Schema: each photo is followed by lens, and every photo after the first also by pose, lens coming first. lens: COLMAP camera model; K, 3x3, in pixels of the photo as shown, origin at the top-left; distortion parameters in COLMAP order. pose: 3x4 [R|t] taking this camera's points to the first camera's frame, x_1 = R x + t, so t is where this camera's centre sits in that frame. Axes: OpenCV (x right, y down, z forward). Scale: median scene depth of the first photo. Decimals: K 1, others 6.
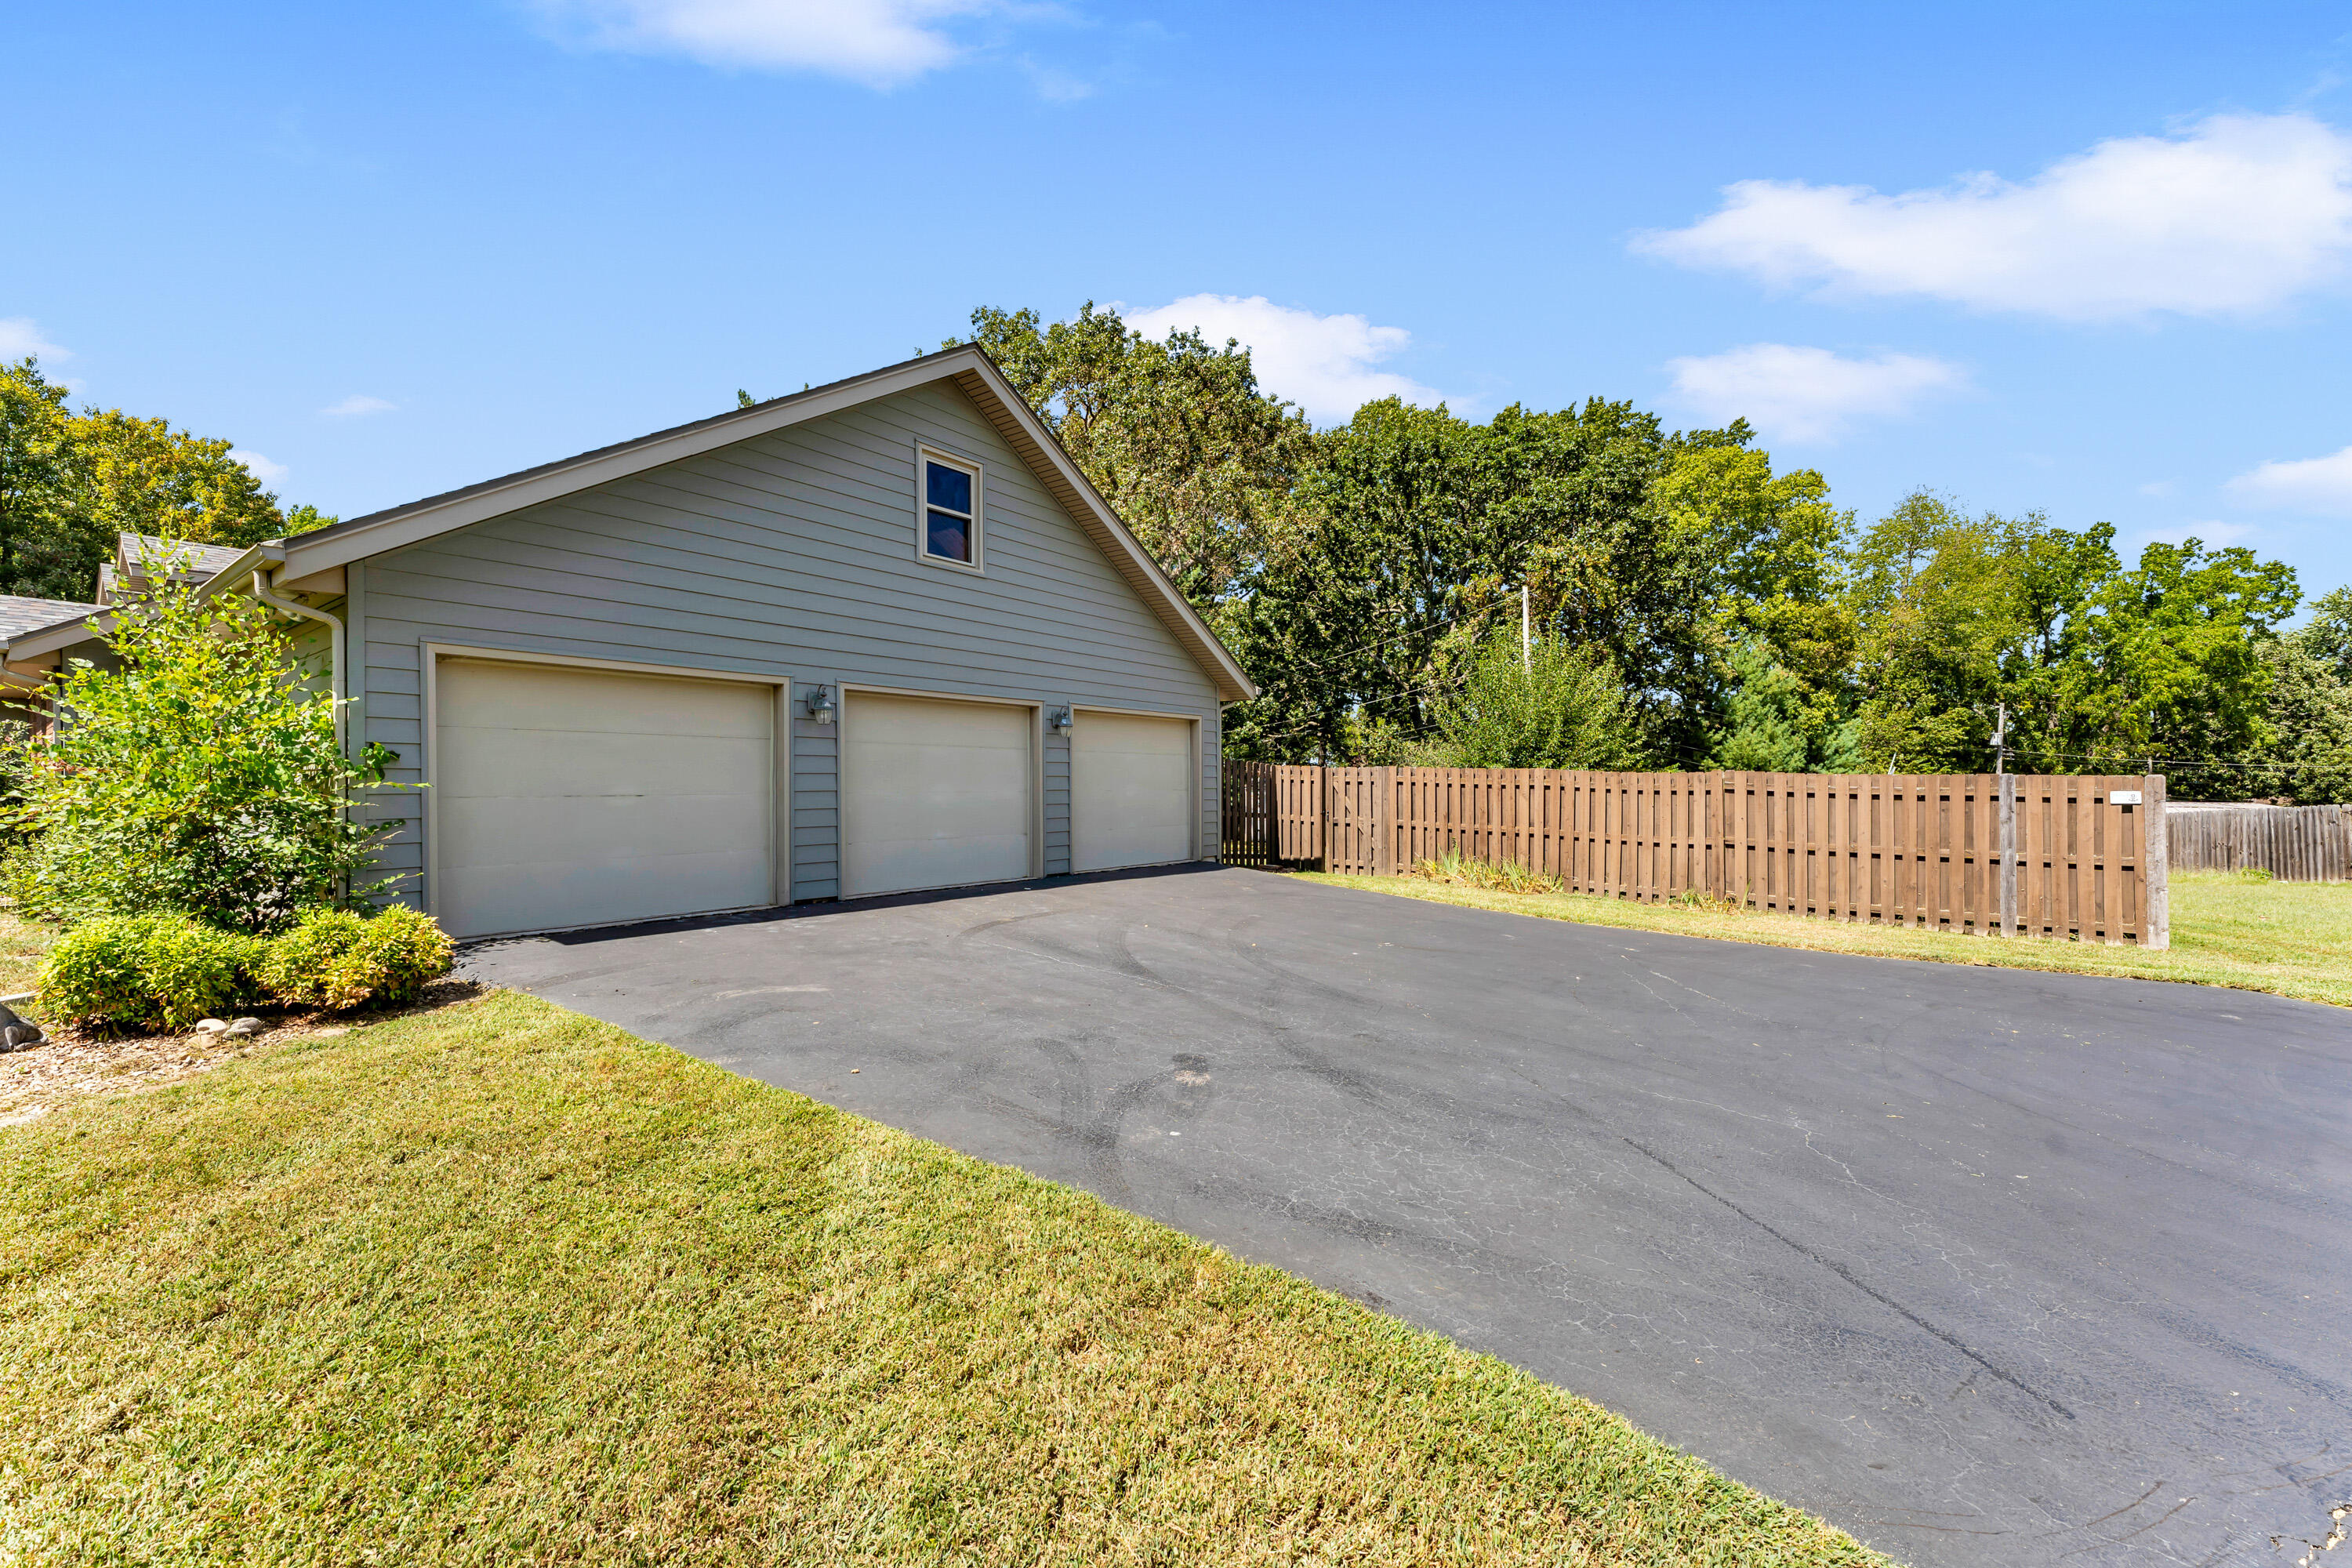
lens RADIAL K [[963.8, 0, 1177.6], [0, 963.8, 777.9], [0, 0, 1]] dist [-0.003254, -0.000121]
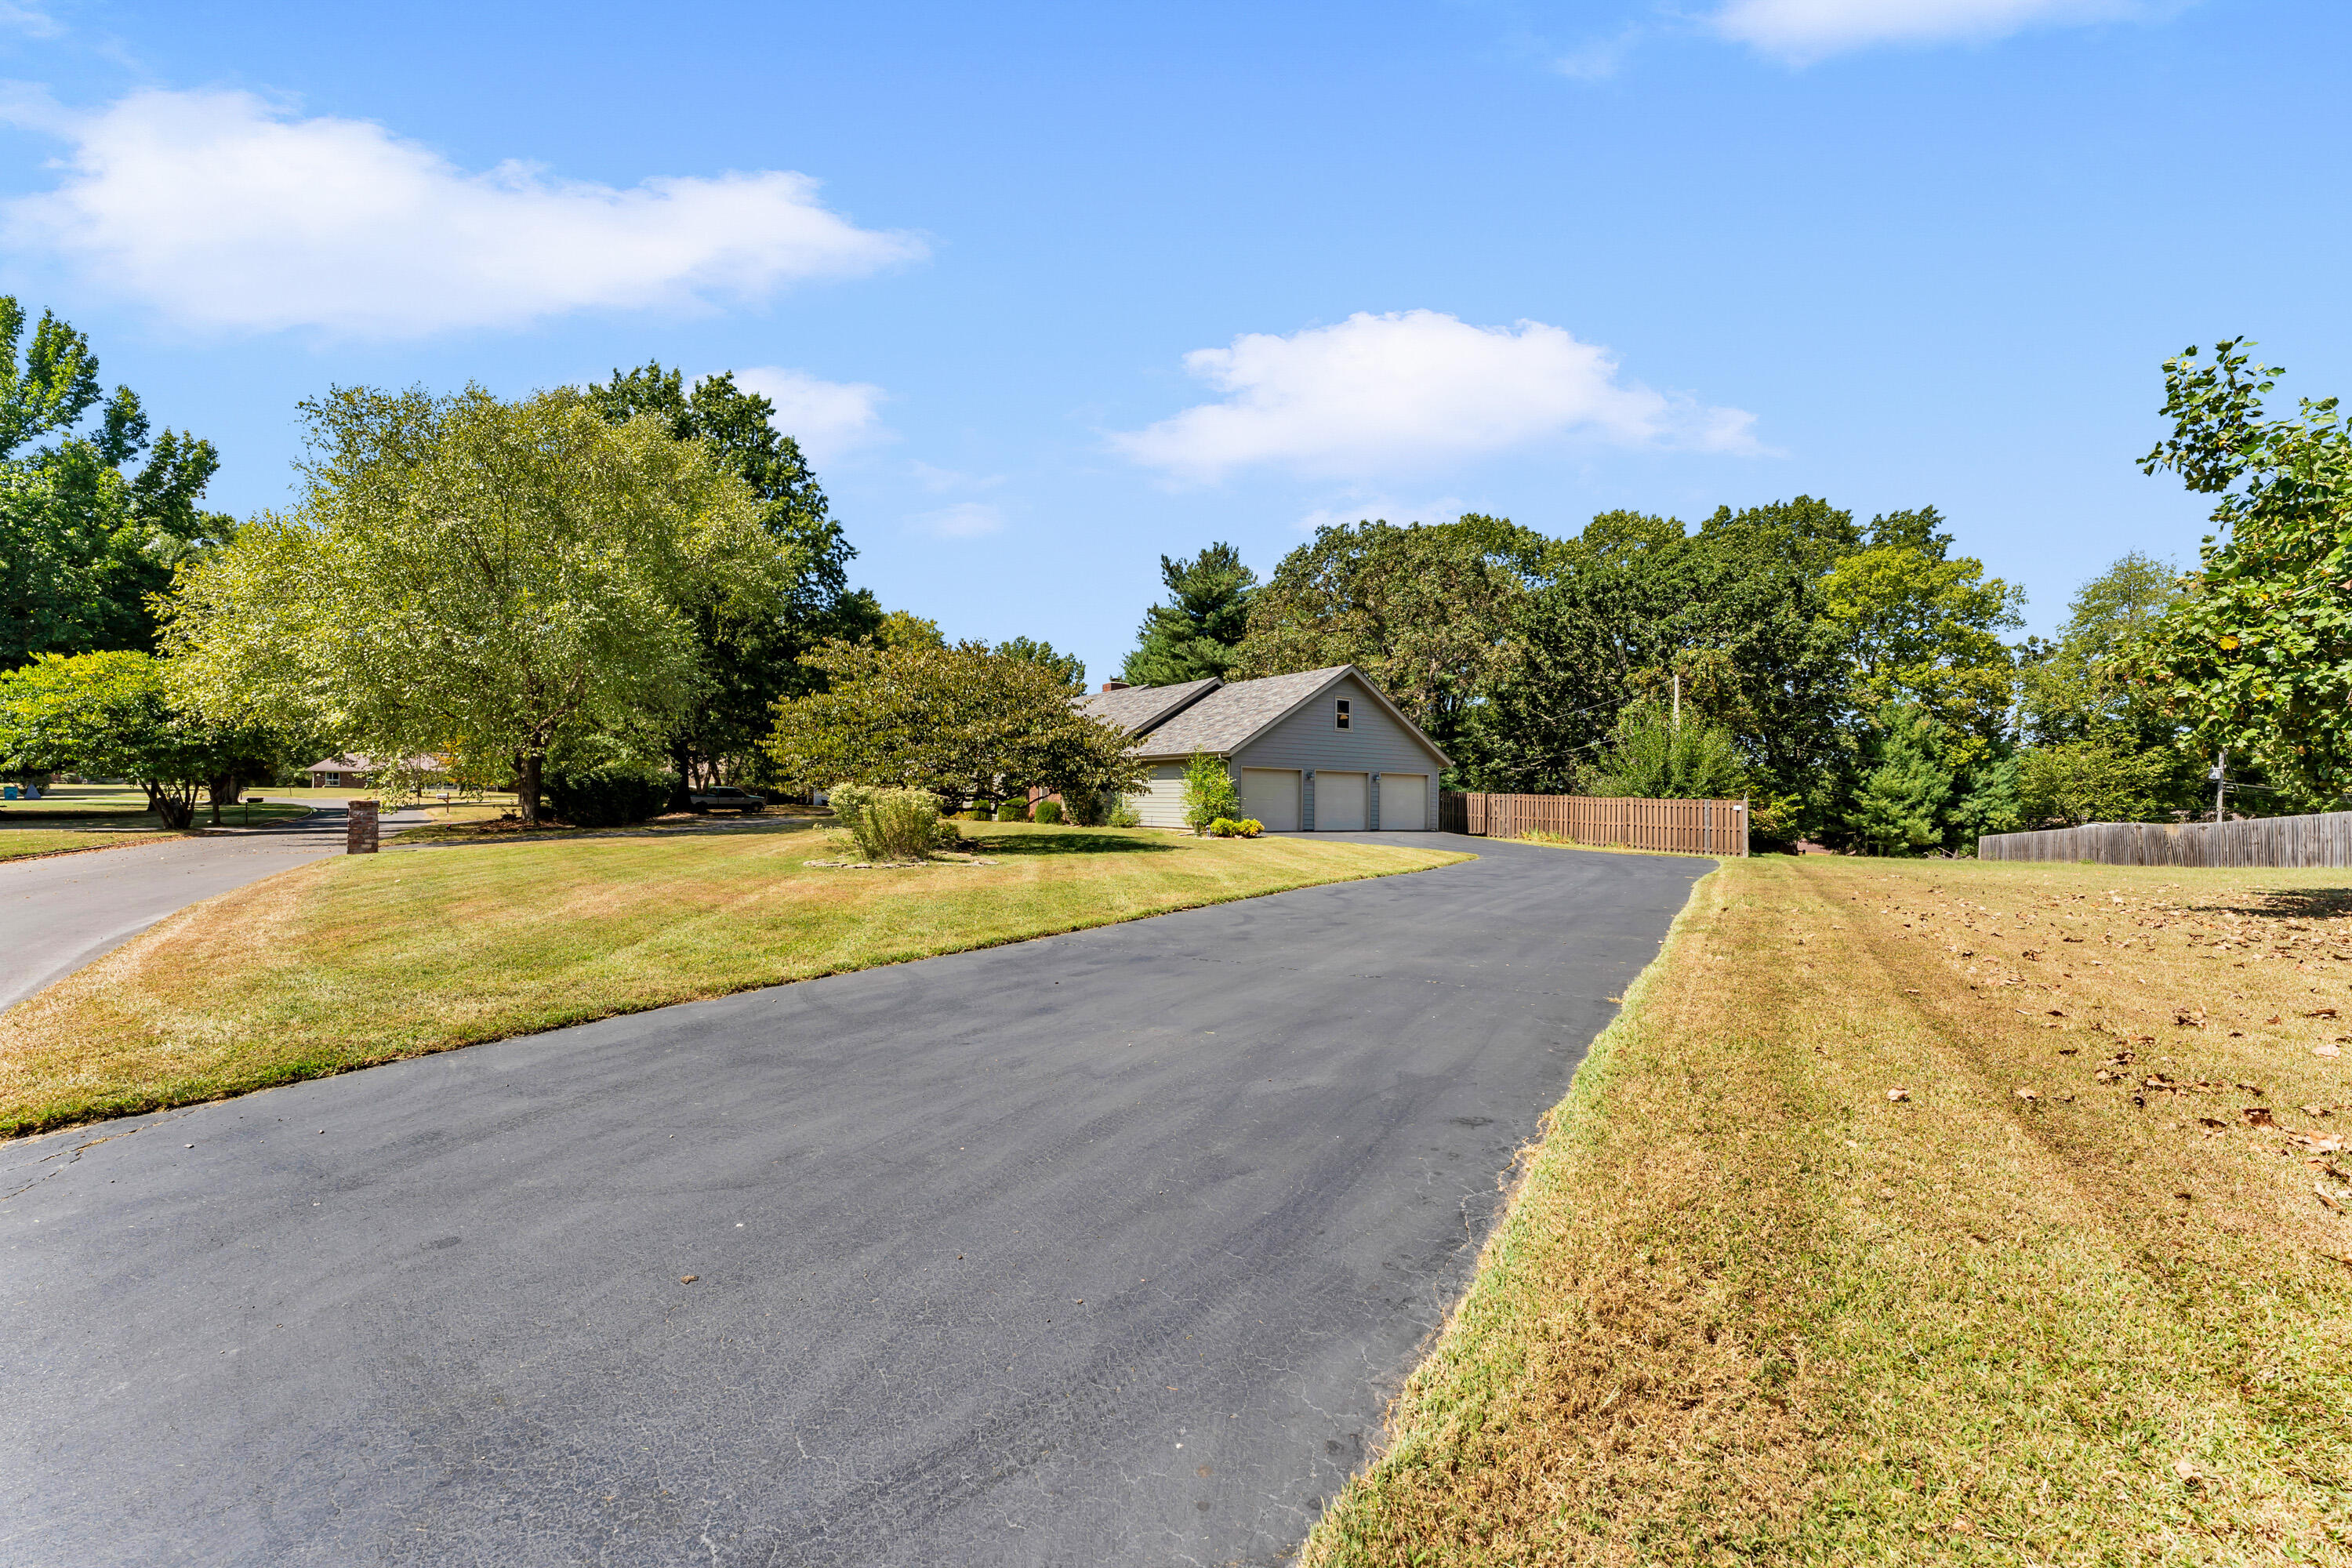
lens RADIAL K [[963.8, 0, 1180.5], [0, 963.8, 788.8], [0, 0, 1]] dist [-0.003254, -0.000121]
pose [[0.959327, 0.010328, -0.282107, 0.047264], [-0.013389, 0.999871, -0.008924, 0.003270], [0.281979, 0.012338, 0.959341, -0.693247]]
